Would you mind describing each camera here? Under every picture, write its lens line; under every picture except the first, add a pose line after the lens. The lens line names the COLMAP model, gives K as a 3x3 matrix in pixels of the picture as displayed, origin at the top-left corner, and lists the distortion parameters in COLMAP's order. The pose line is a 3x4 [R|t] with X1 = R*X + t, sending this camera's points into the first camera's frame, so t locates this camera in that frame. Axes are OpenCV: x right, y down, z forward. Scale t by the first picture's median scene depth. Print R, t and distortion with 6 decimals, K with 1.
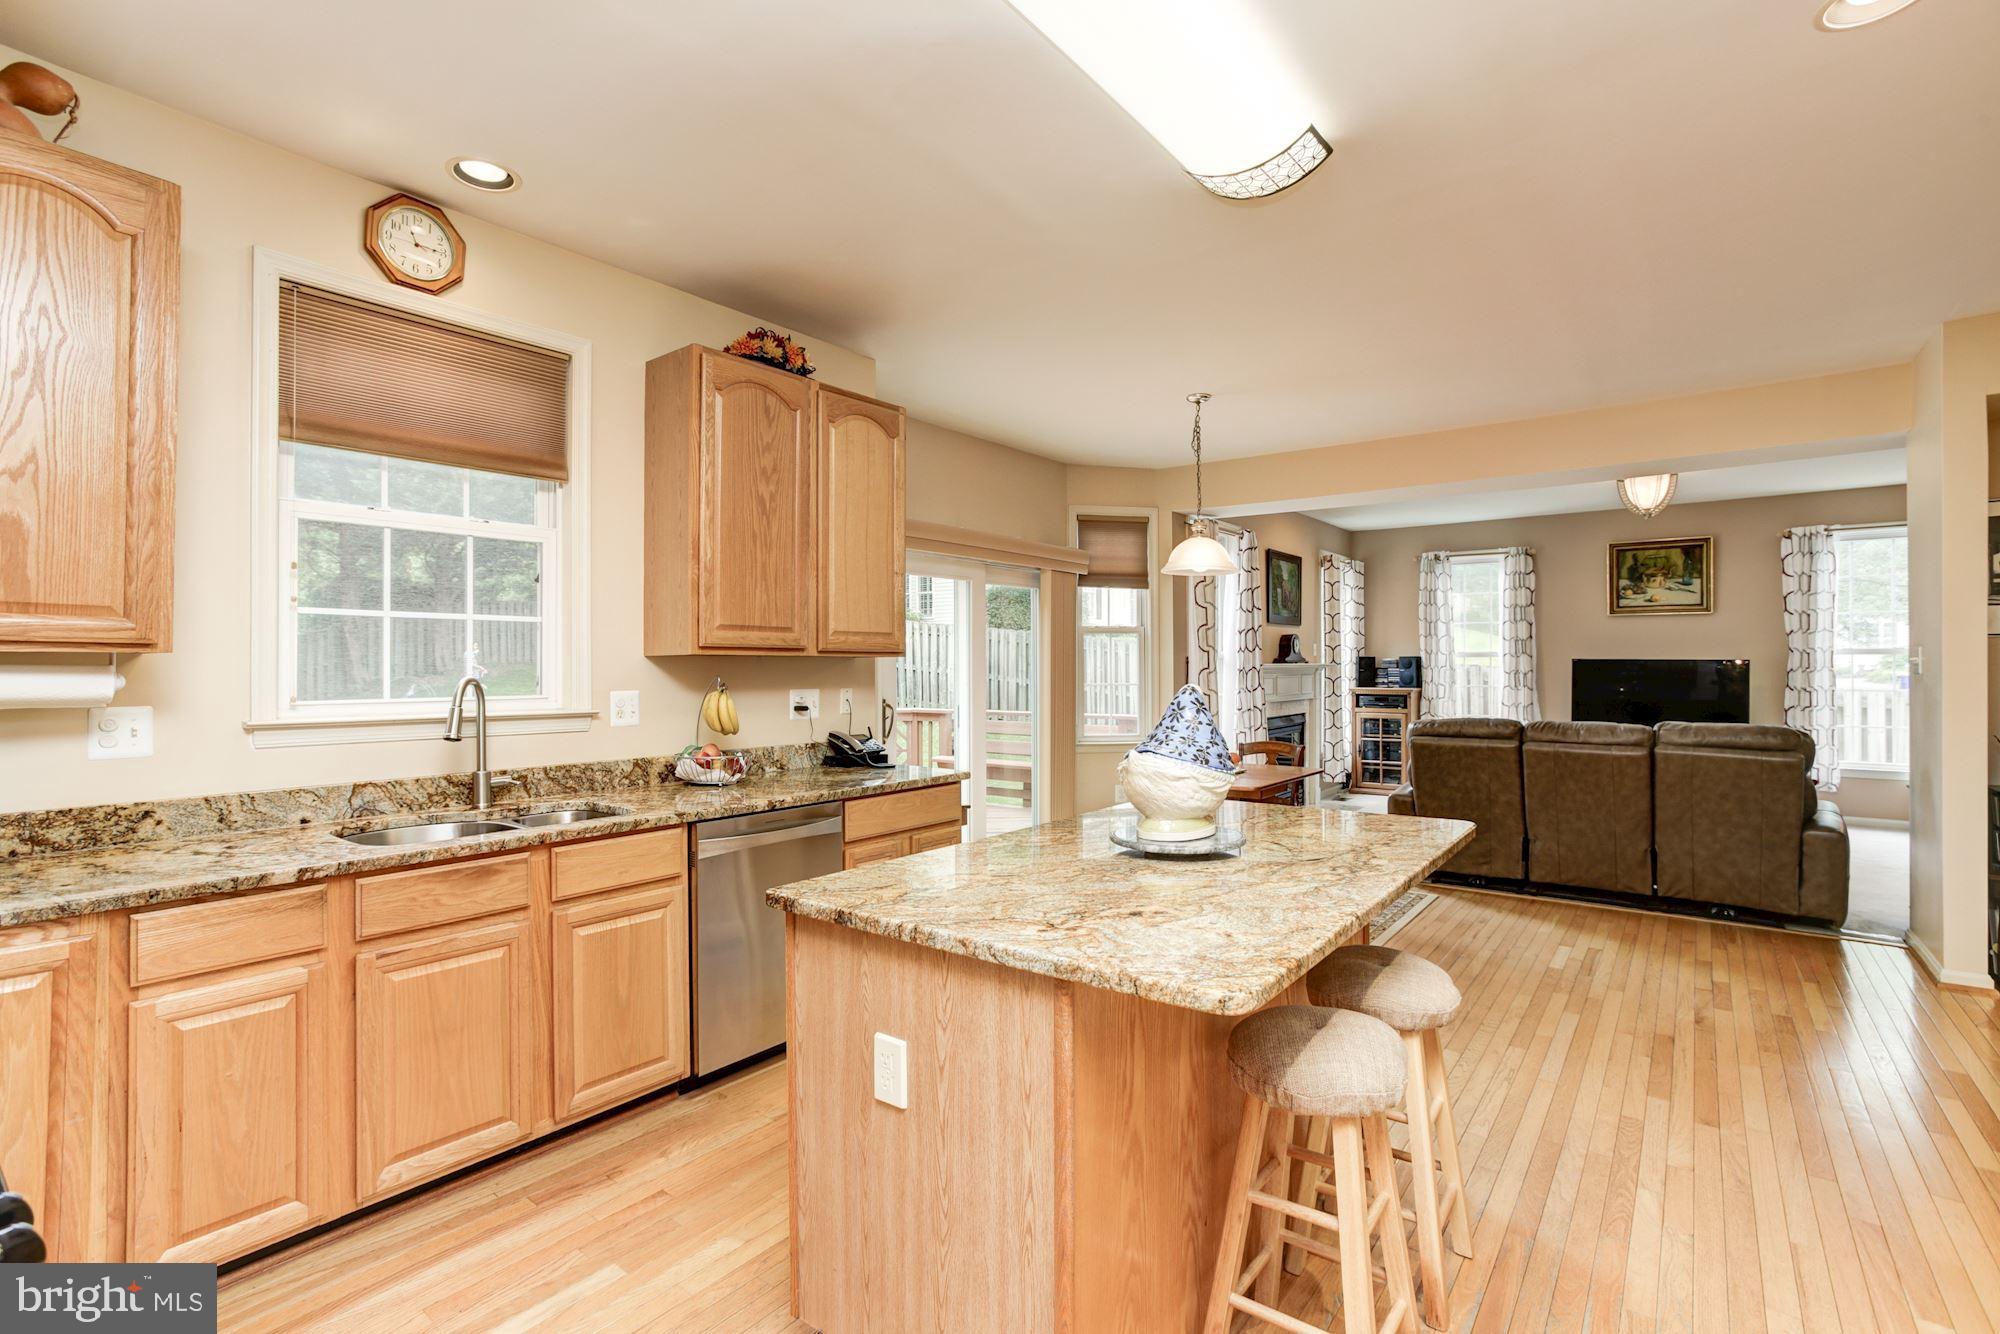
lens RADIAL K [[934.0, 0, 980.1], [0, 934.0, 663.0], [0, 0, 1]] dist [-0.041562, 0.023919]
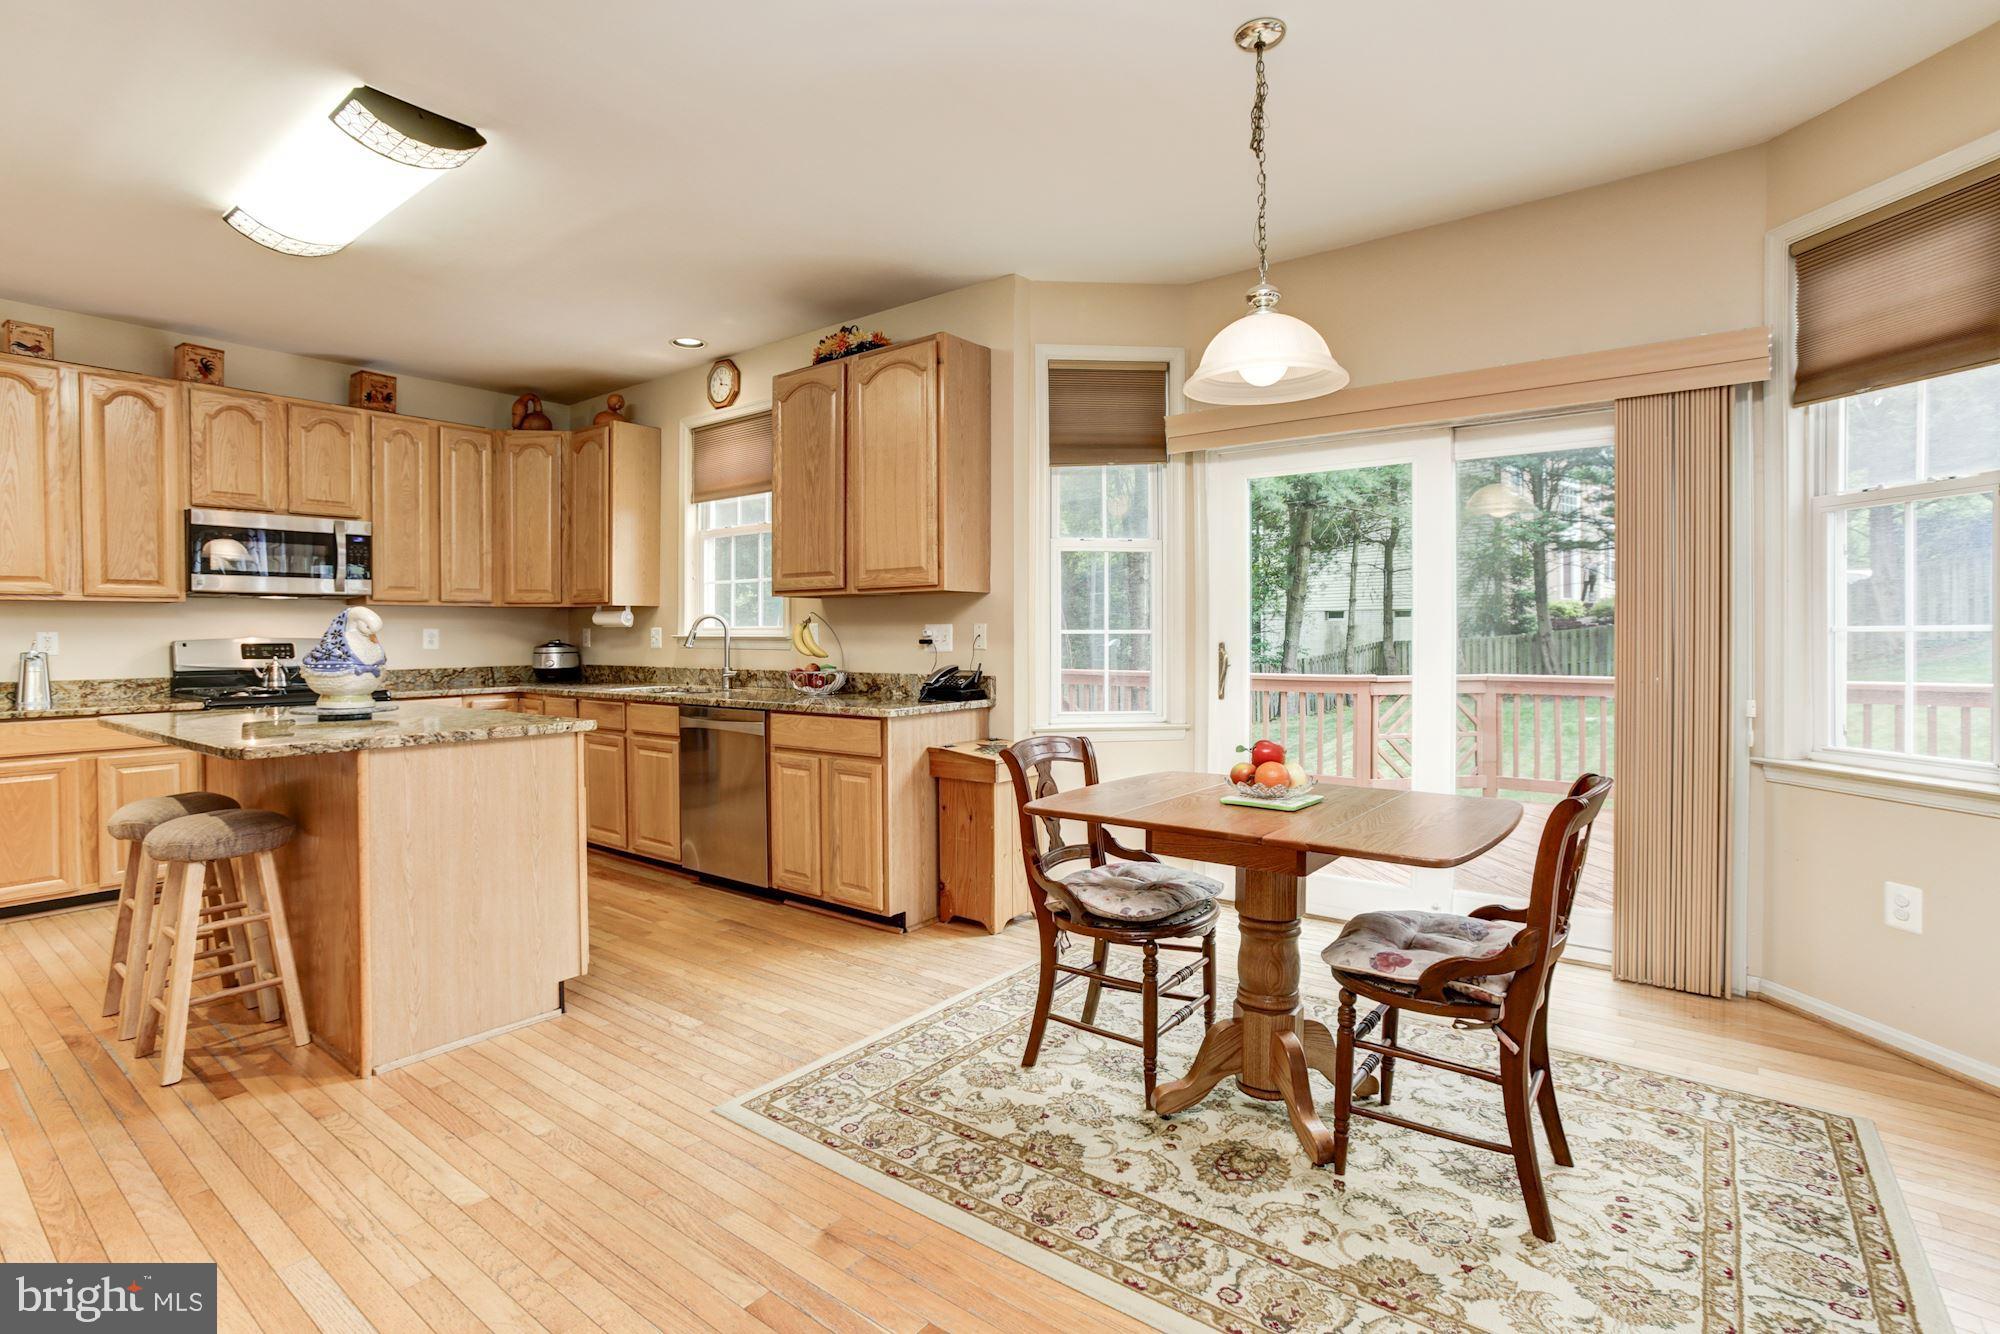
lens RADIAL K [[934.0, 0, 1028.4], [0, 934.0, 633.1], [0, 0, 1]] dist [-0.041562, 0.023919]
pose [[0.043468, 0.002274, -0.999052, 1.036762], [0.008117, 0.999964, 0.002630, 0.041472], [0.999022, -0.008224, 0.043448, 1.222832]]
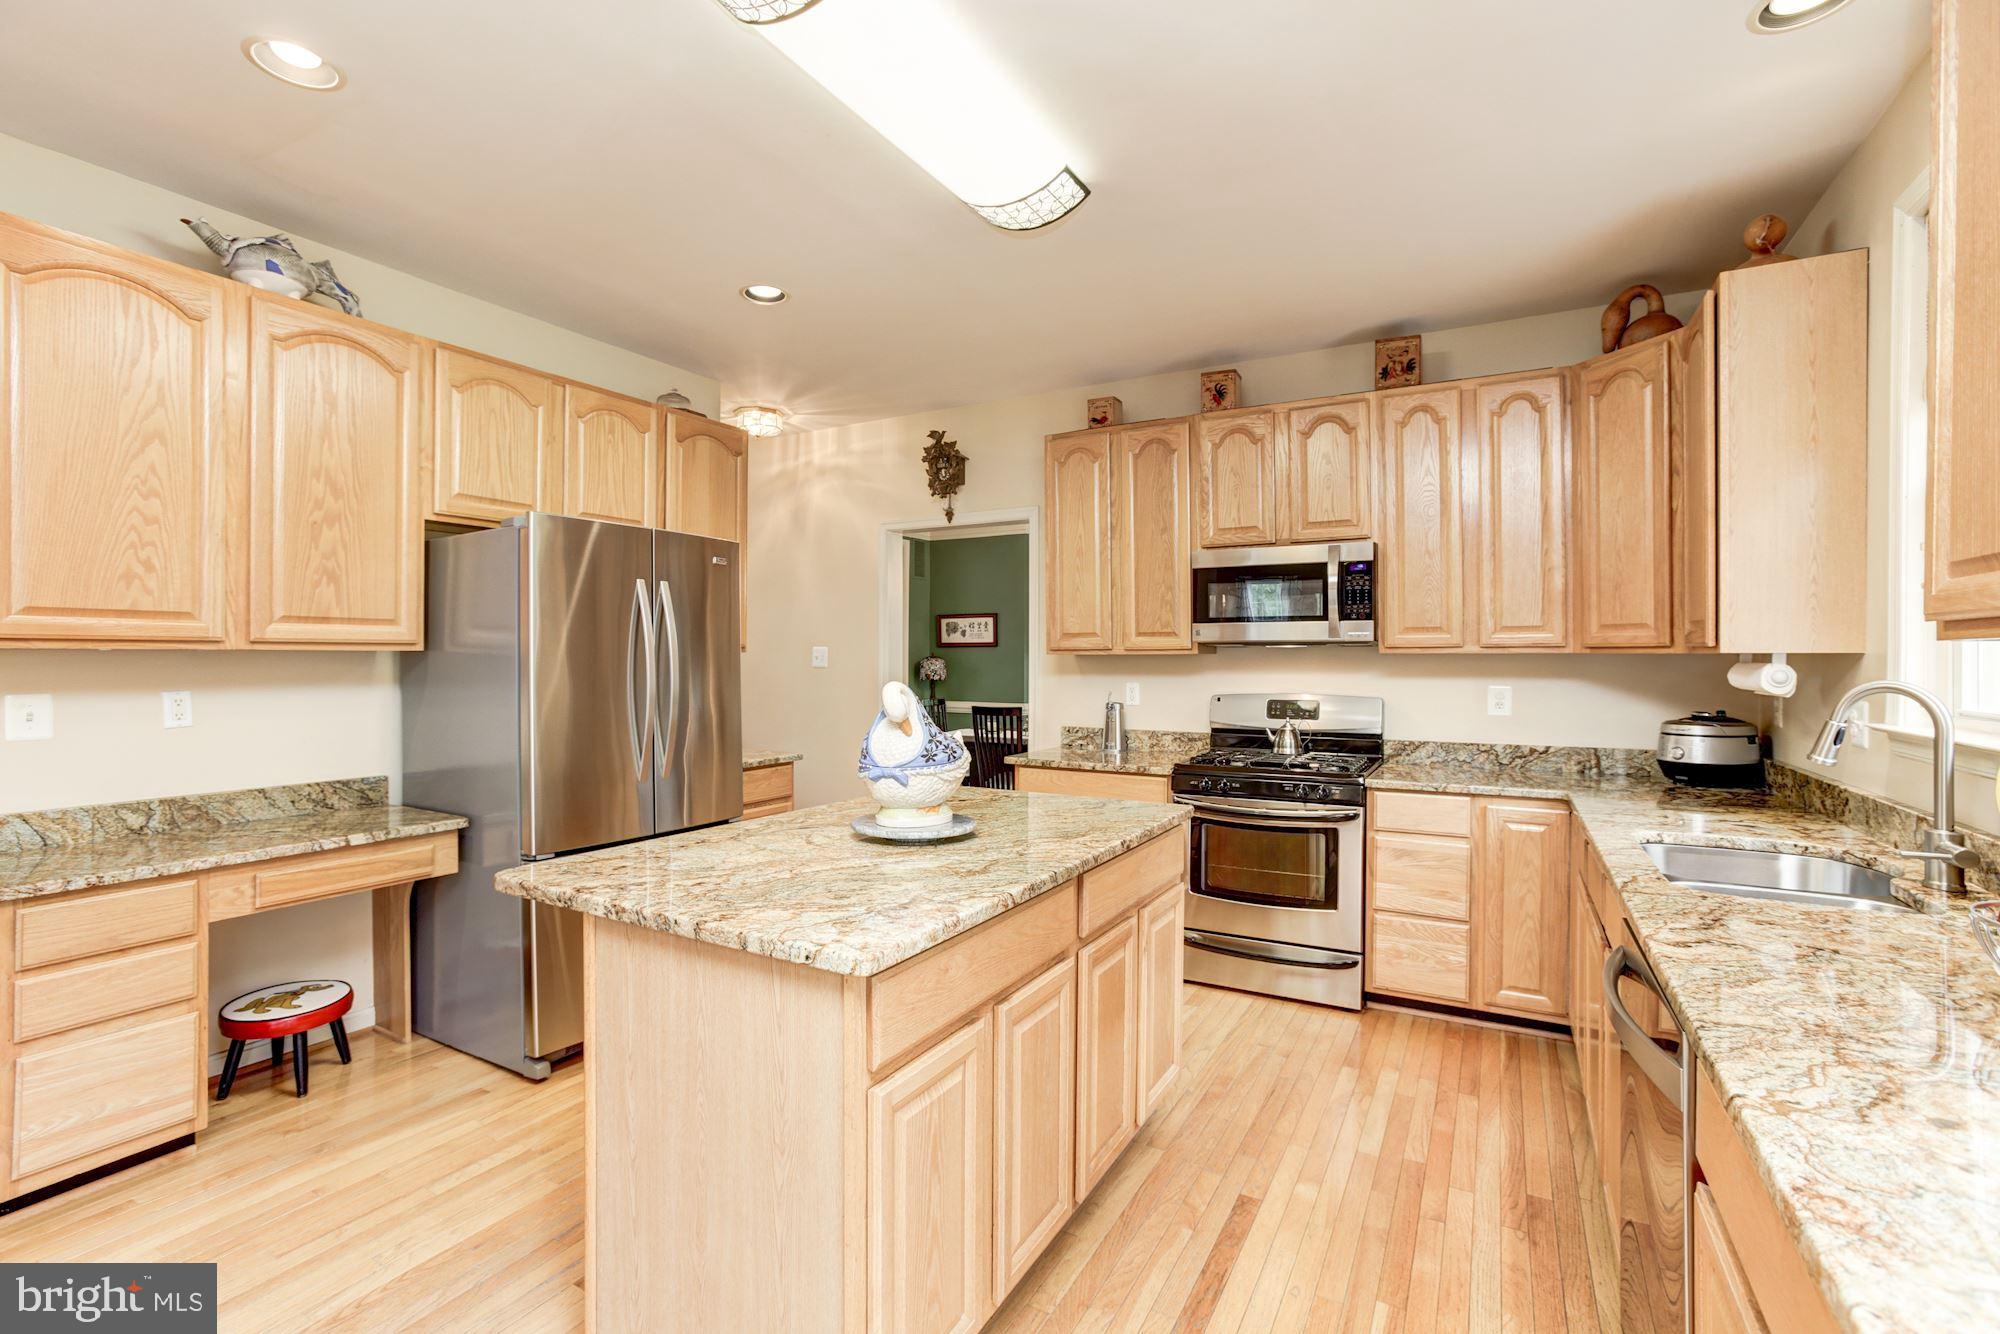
lens RADIAL K [[934.0, 0, 988.9], [0, 934.0, 654.6], [0, 0, 1]] dist [-0.041562, 0.023919]
pose [[-0.988377, -0.003421, -0.151984, 0.180443], [-0.002799, 0.999987, -0.004305, 0.000282], [0.151997, -0.003830, -0.988374, 1.245970]]
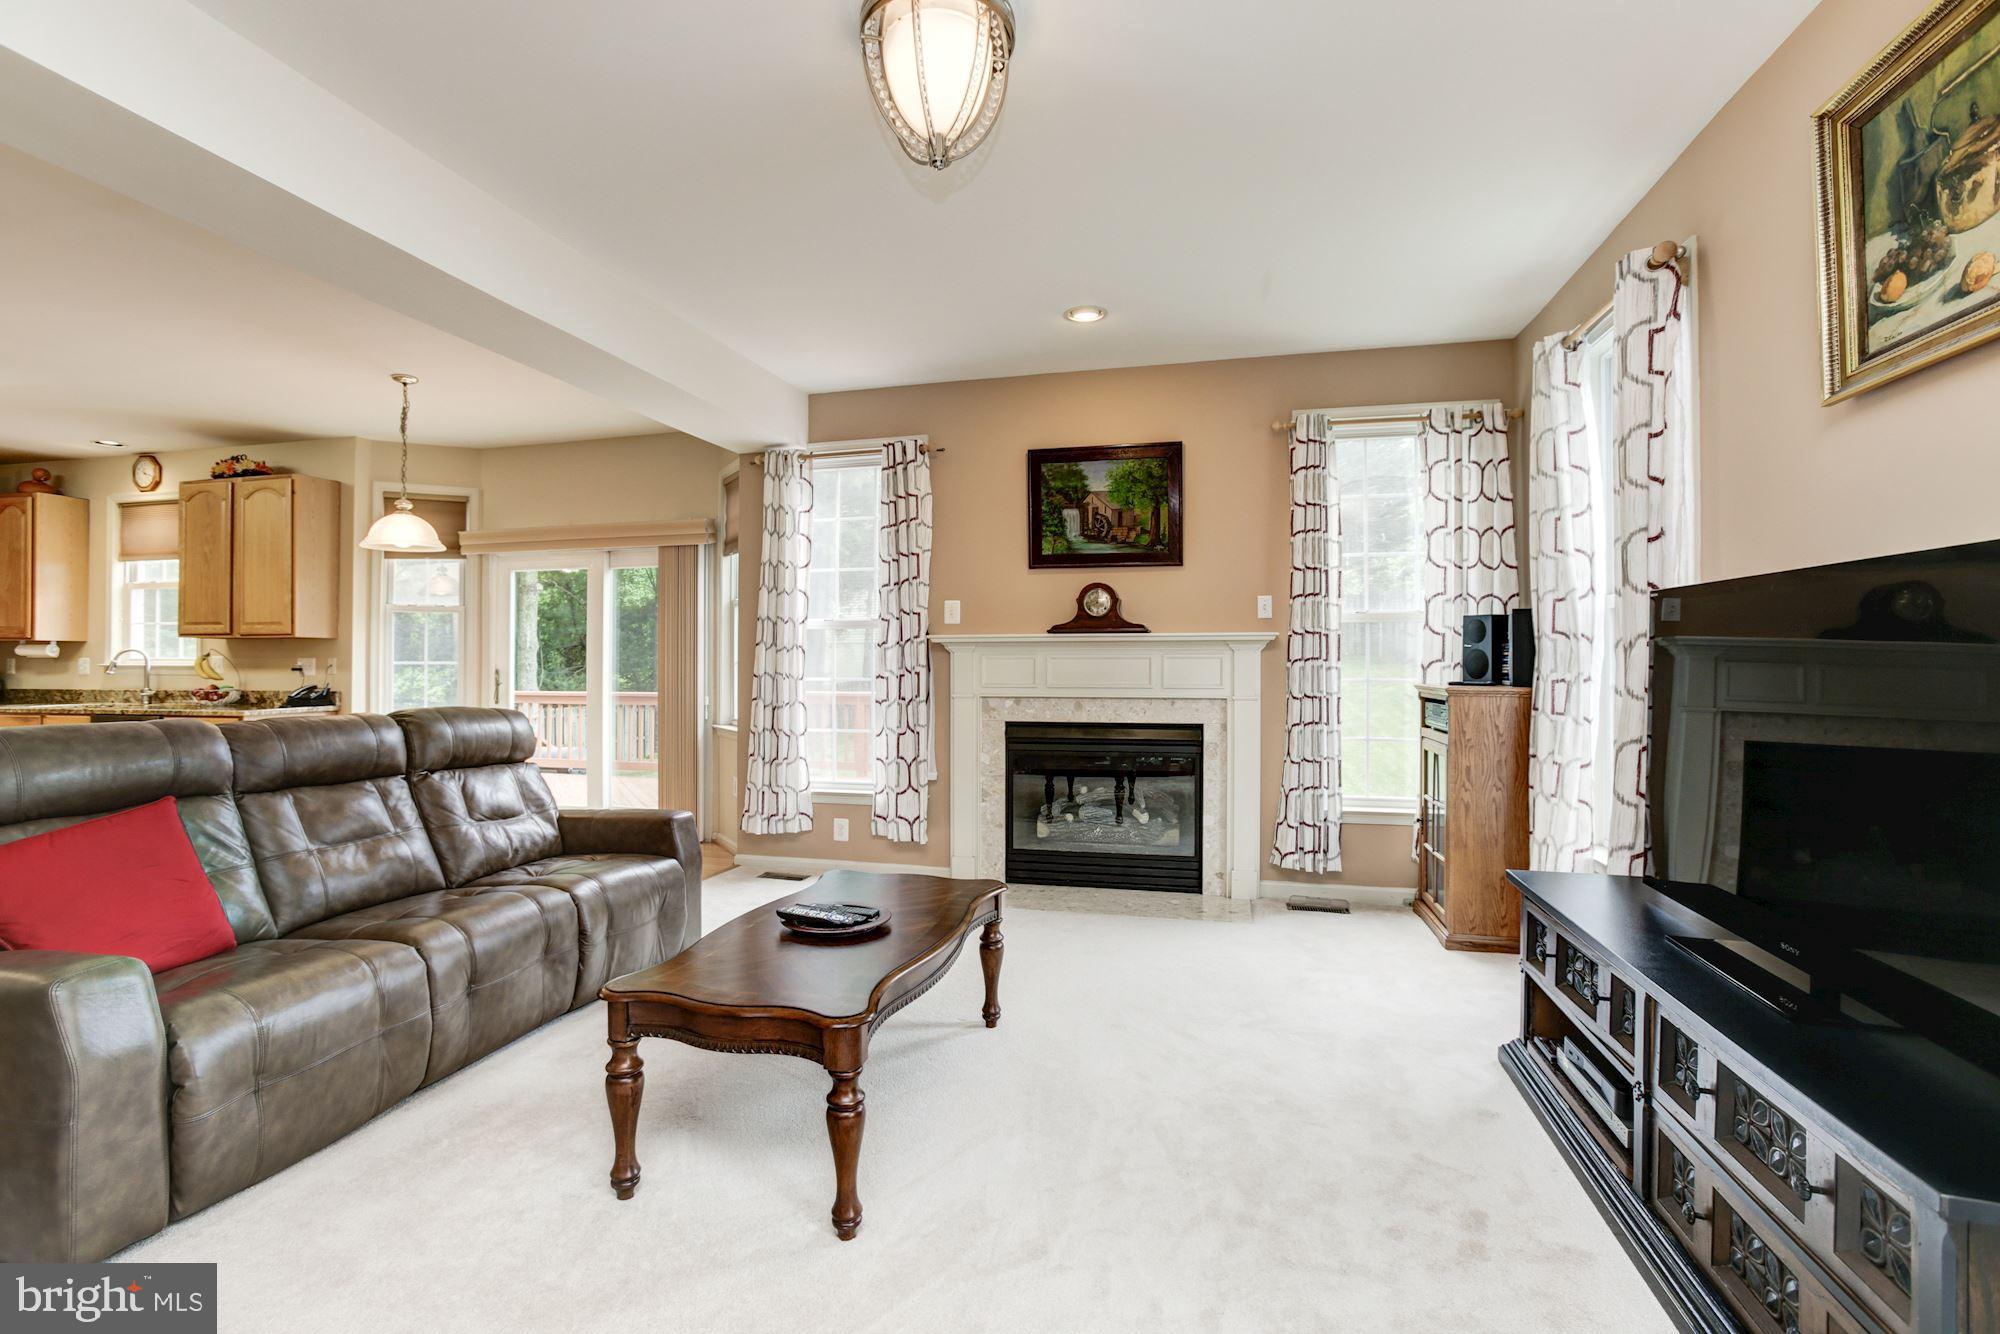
lens RADIAL K [[934.0, 0, 984.1], [0, 934.0, 665.5], [0, 0, 1]] dist [-0.041562, 0.023919]
pose [[0.383190, 0.001981, -0.923667, 2.007342], [0.000247, 0.999997, 0.002247, 0.043122], [0.923669, -0.001089, 0.383189, 1.698187]]
